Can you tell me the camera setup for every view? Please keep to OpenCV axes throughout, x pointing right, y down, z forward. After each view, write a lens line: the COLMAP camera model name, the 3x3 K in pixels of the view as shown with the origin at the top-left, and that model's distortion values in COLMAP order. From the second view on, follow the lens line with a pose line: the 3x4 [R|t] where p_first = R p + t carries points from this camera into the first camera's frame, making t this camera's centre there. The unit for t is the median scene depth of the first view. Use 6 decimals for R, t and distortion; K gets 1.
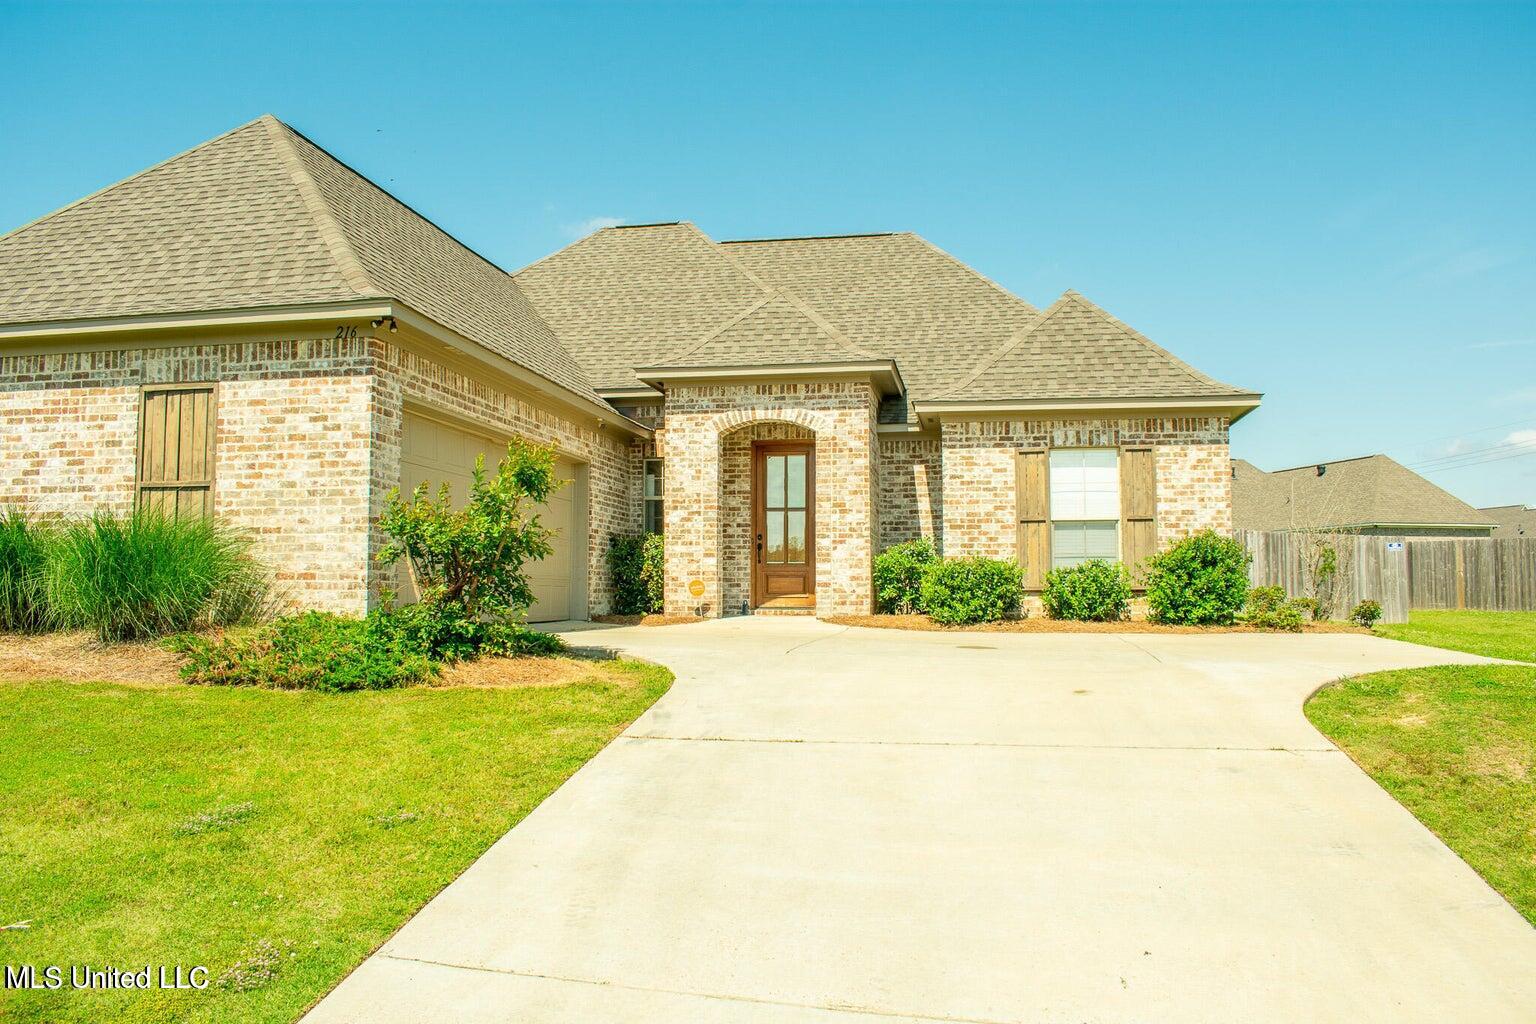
lens RADIAL K [[1198.9, 0, 768.0], [0, 1198.9, 512.0], [0, 0, 1]] dist [-0.091170, 0.003057]
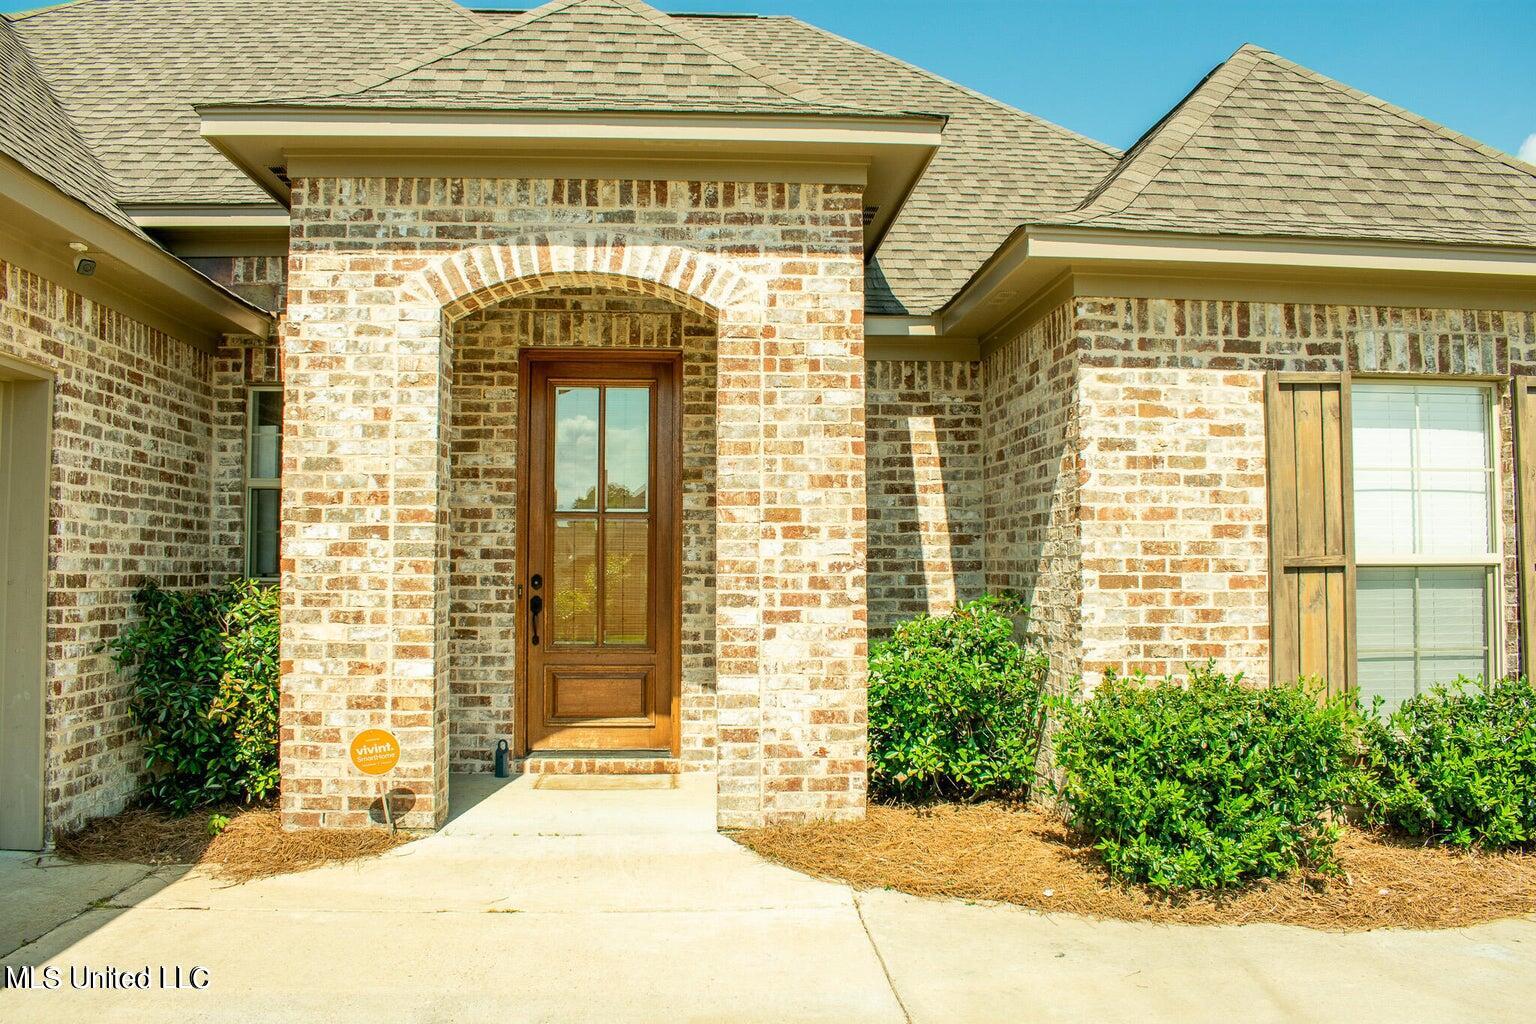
lens RADIAL K [[1198.9, 0, 768.0], [0, 1198.9, 512.0], [0, 0, 1]] dist [-0.091170, 0.003057]
pose [[0.970551, 0.011041, 0.240642, -0.031814], [-0.015675, 0.999727, 0.017351, -0.012739], [-0.240384, -0.020613, 0.970459, 0.637331]]
